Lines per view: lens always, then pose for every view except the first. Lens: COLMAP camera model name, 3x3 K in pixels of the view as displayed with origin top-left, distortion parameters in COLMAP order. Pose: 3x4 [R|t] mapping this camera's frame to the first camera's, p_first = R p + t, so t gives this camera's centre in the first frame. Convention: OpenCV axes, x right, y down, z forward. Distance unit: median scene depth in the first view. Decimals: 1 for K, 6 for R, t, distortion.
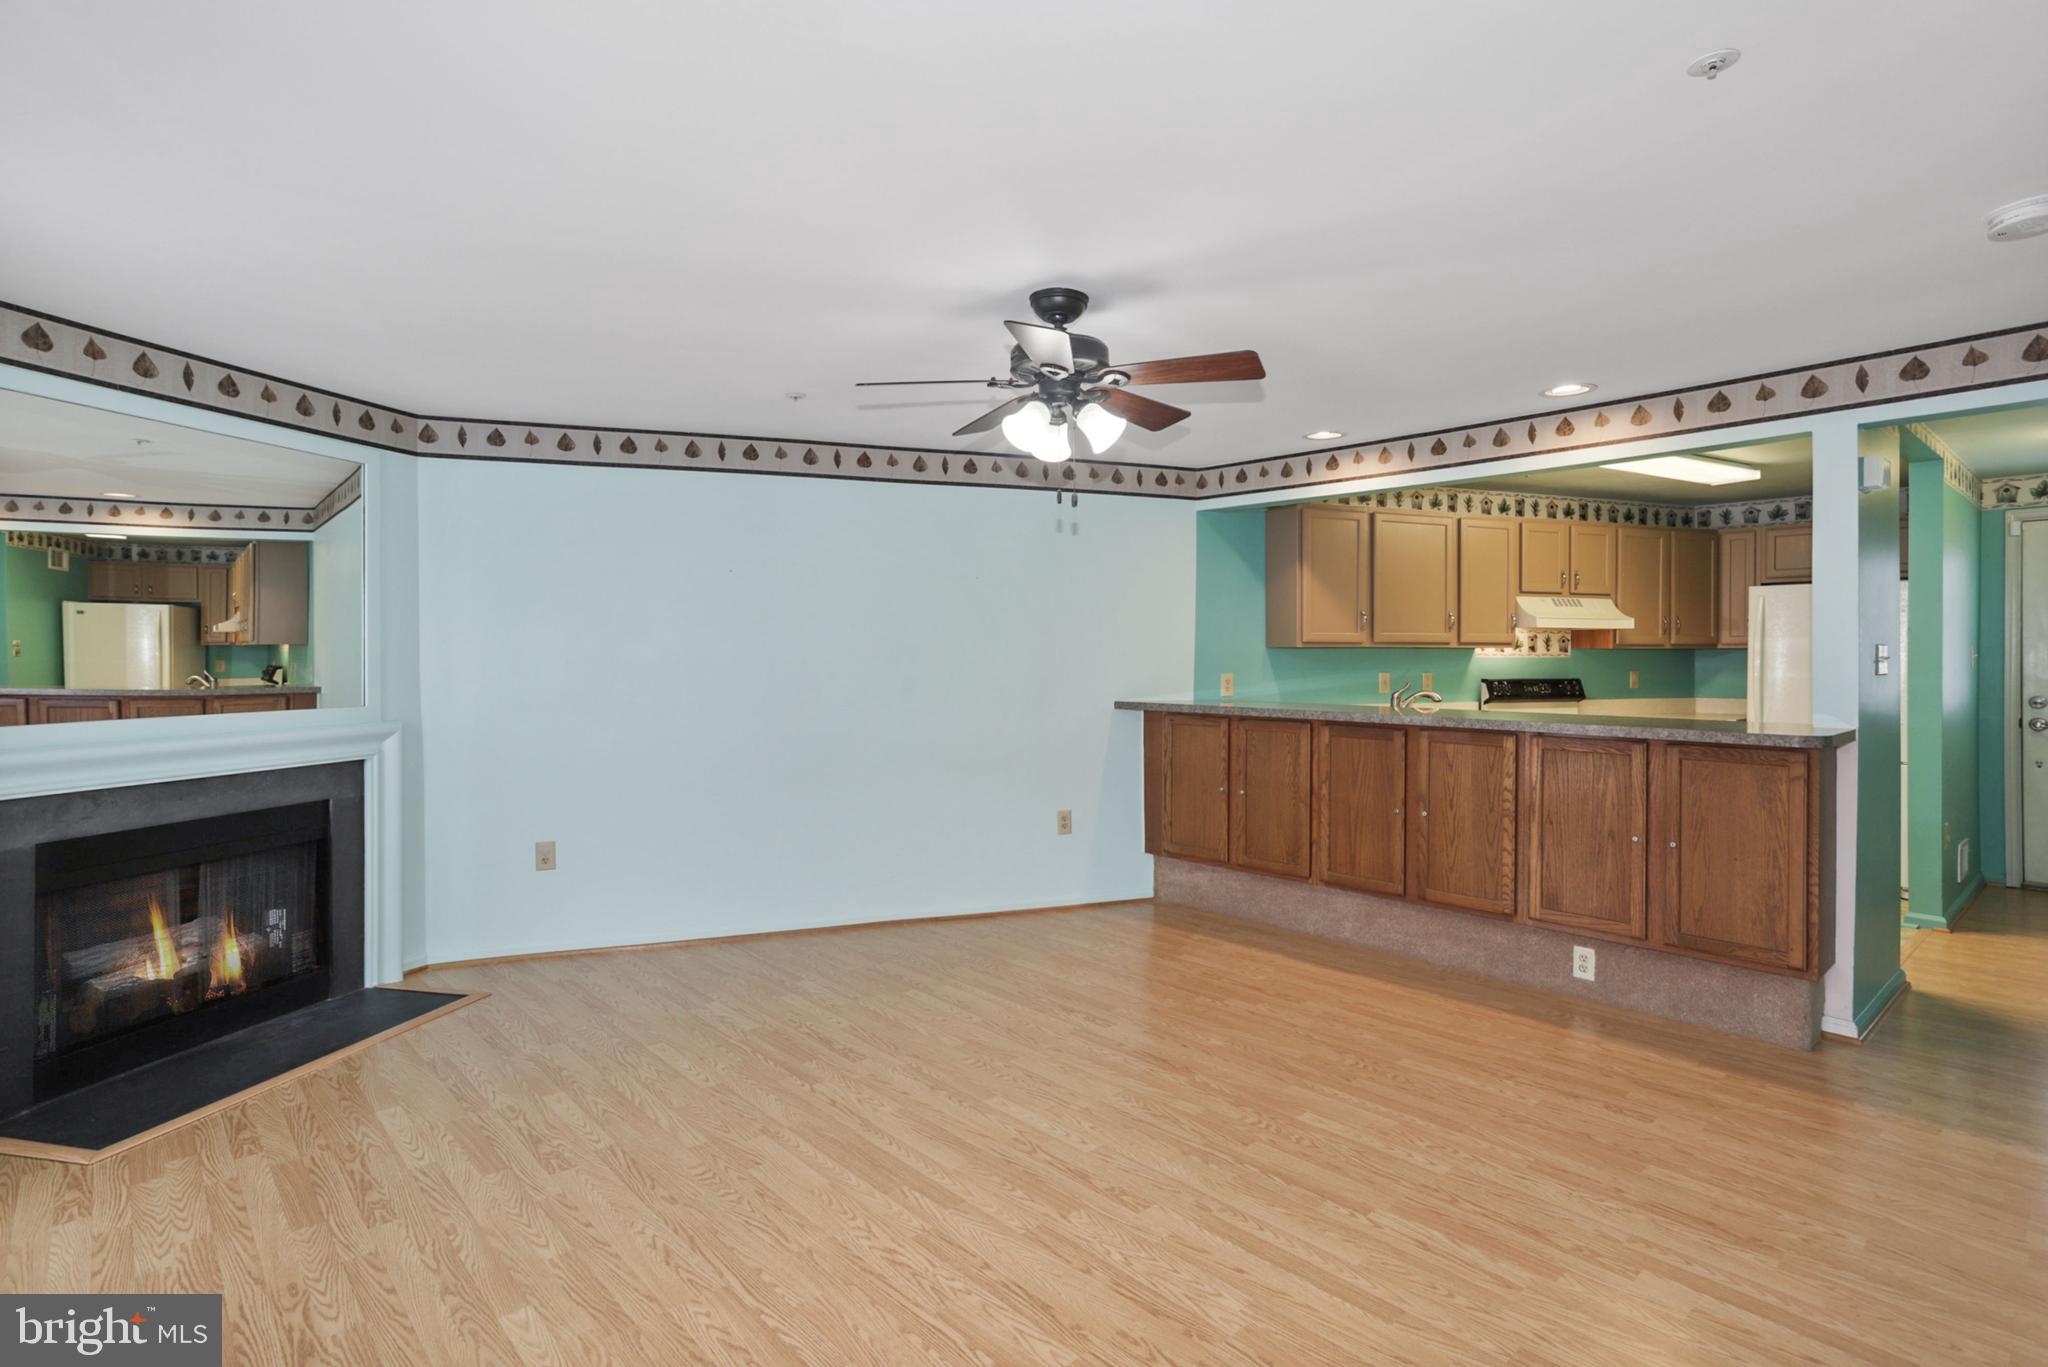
lens RADIAL K [[1011.7, 0, 1022.3], [0, 1011.7, 659.6], [0, 0, 1]] dist [-0.047114, 0.048108]
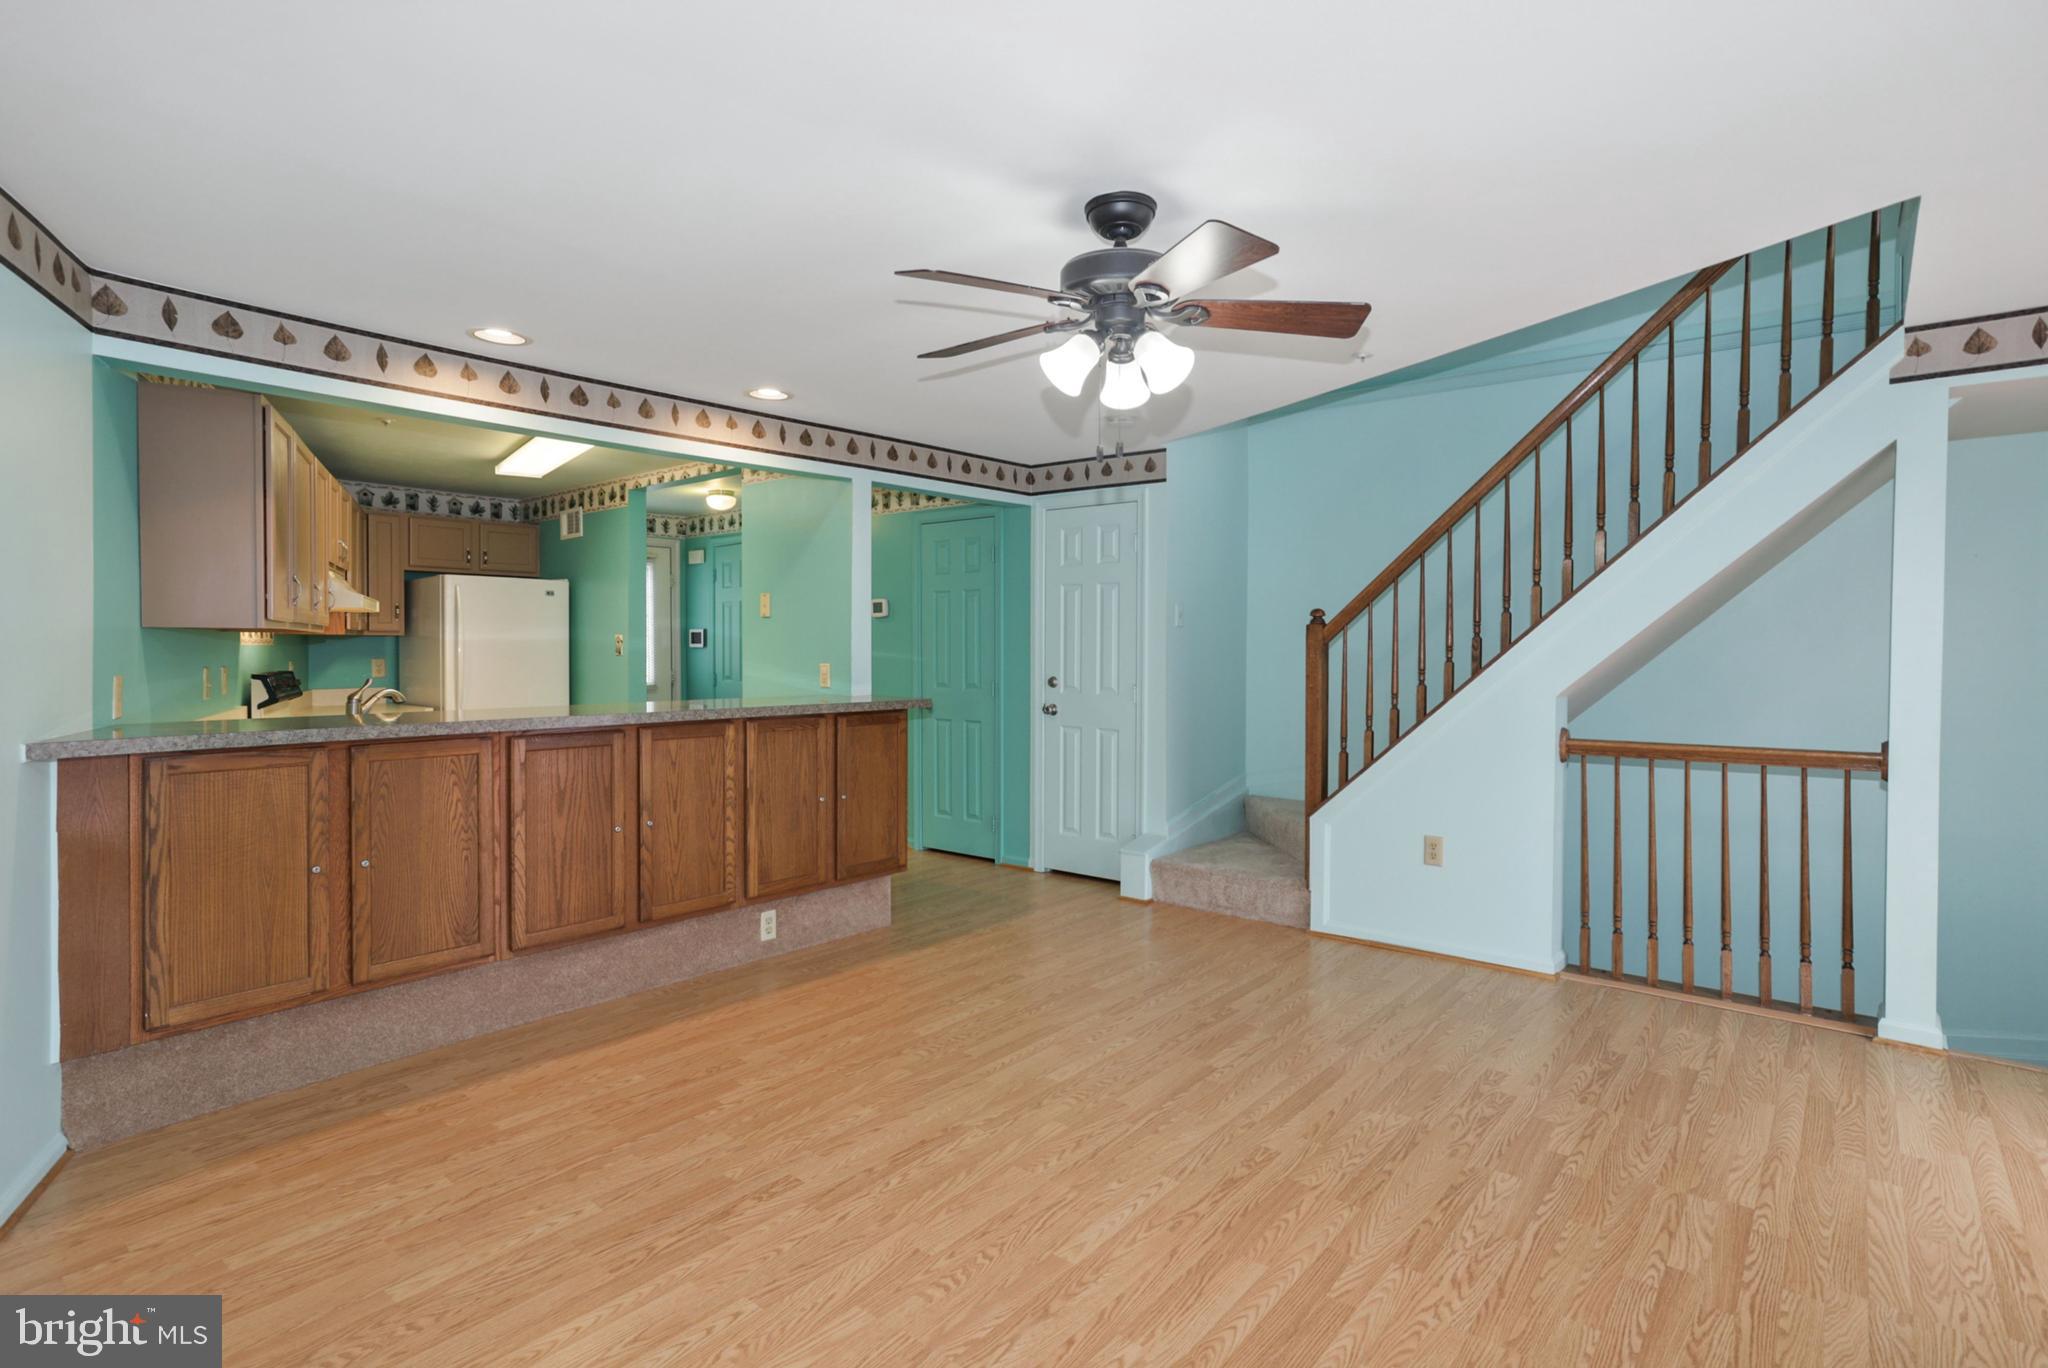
lens RADIAL K [[1040.1, 0, 1017.4], [0, 1040.1, 657.2], [0, 0, 1]] dist [-0.031004, 0.033152]
pose [[-0.138914, -0.011133, 0.990242, -0.589874], [0.003338, 0.999926, 0.011710, -0.000340], [-0.990299, 0.004932, -0.138867, 0.890173]]
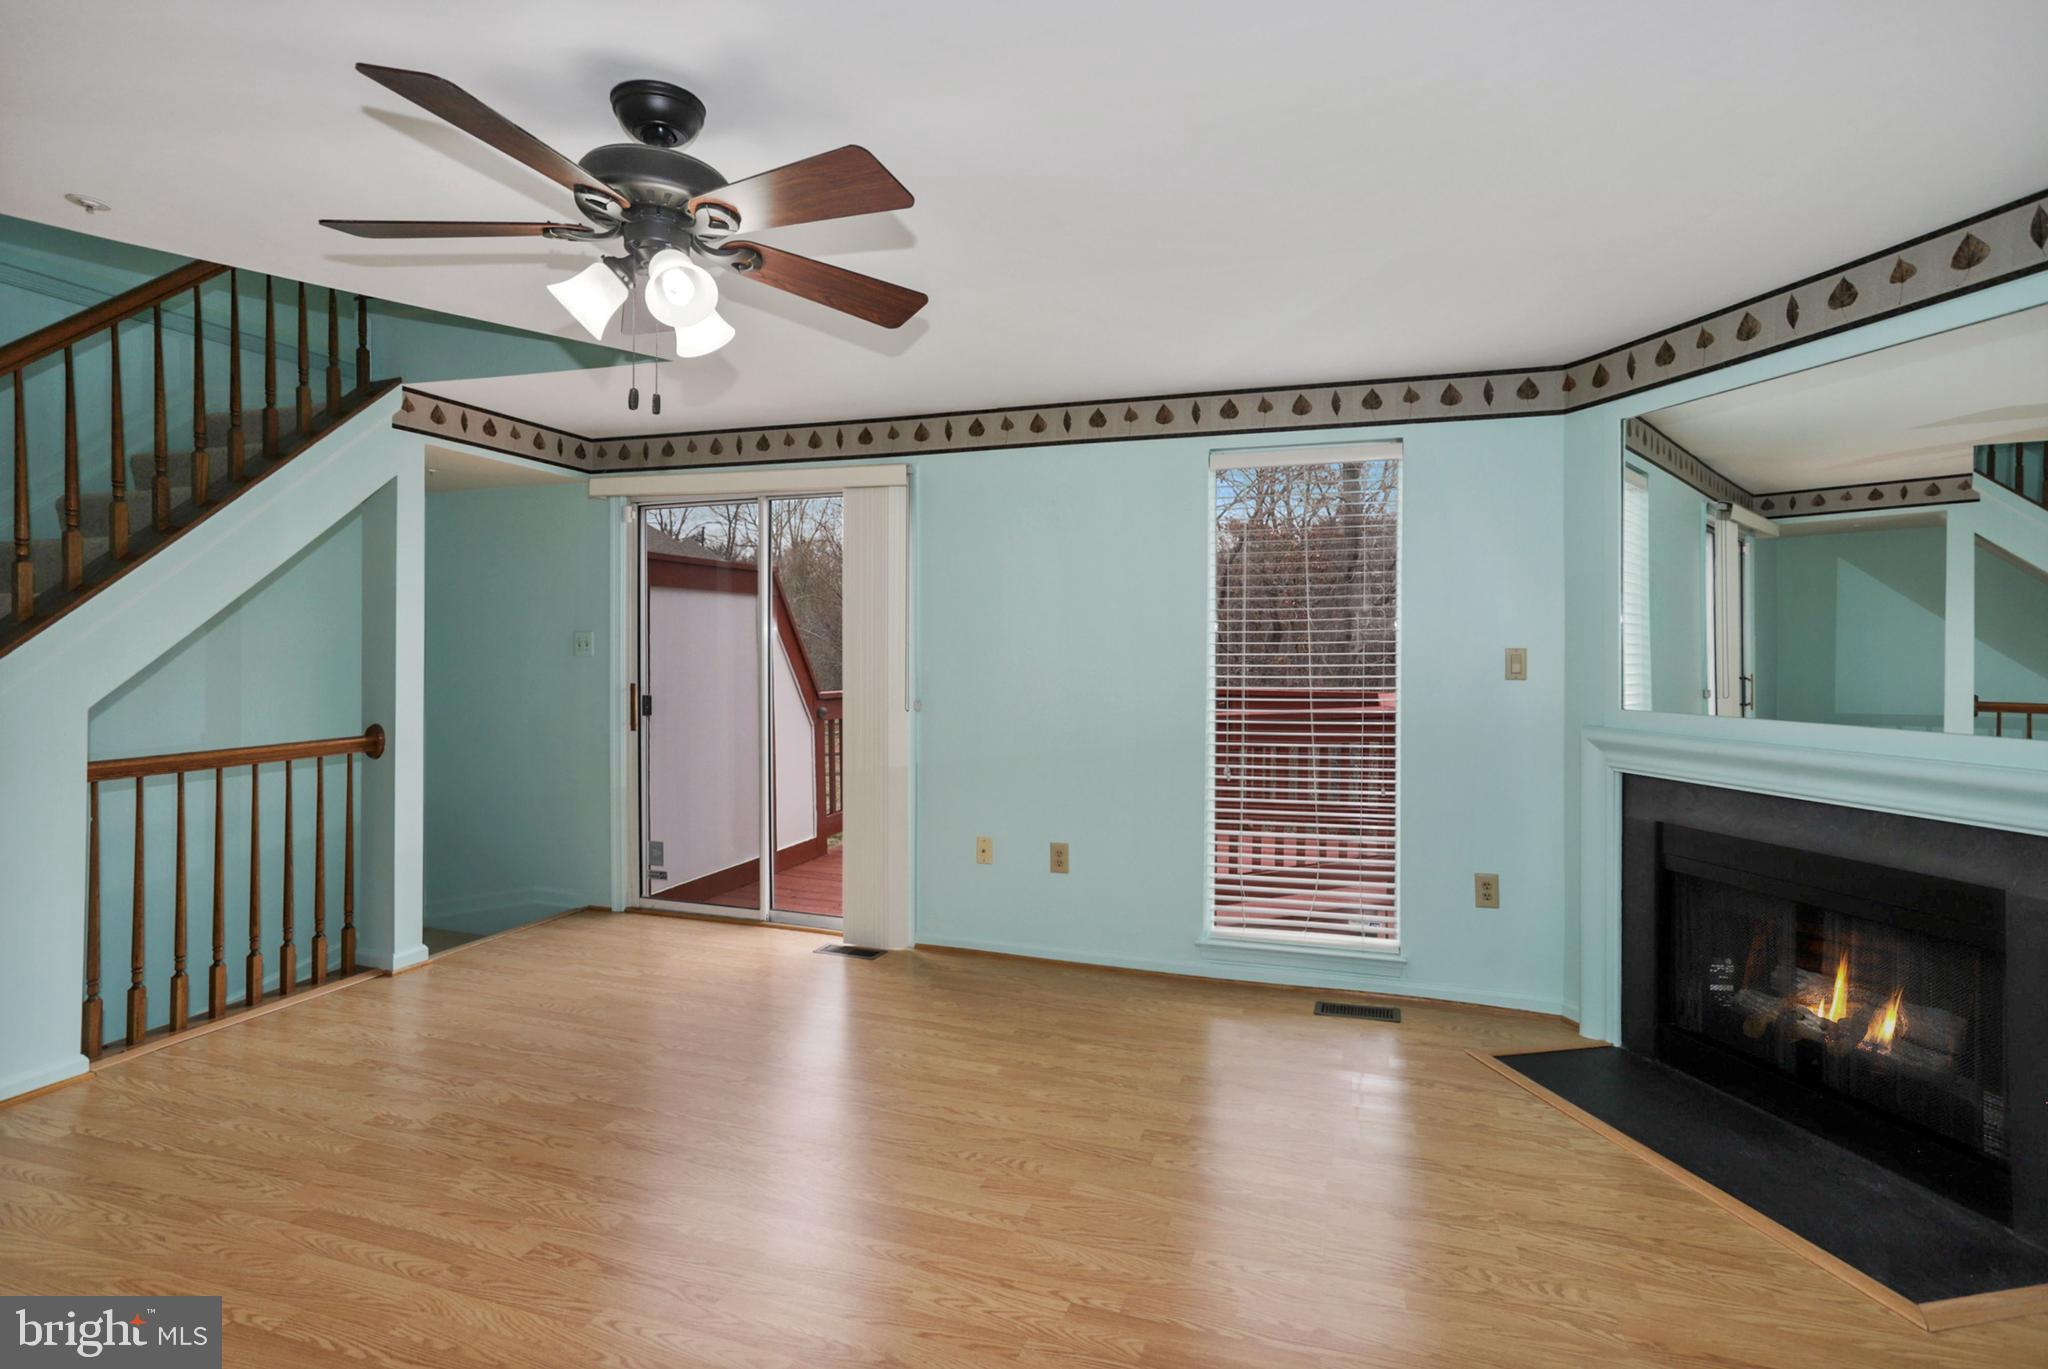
lens RADIAL K [[1040.6, 0, 1060.2], [0, 1040.6, 627.0], [0, 0, 1]] dist [-0.037405, 0.029383]
pose [[-0.874490, -0.004790, -0.485019, 0.100532], [-0.005061, 0.999987, -0.000751, -0.018705], [0.485017, 0.001798, -0.874503, 1.294083]]
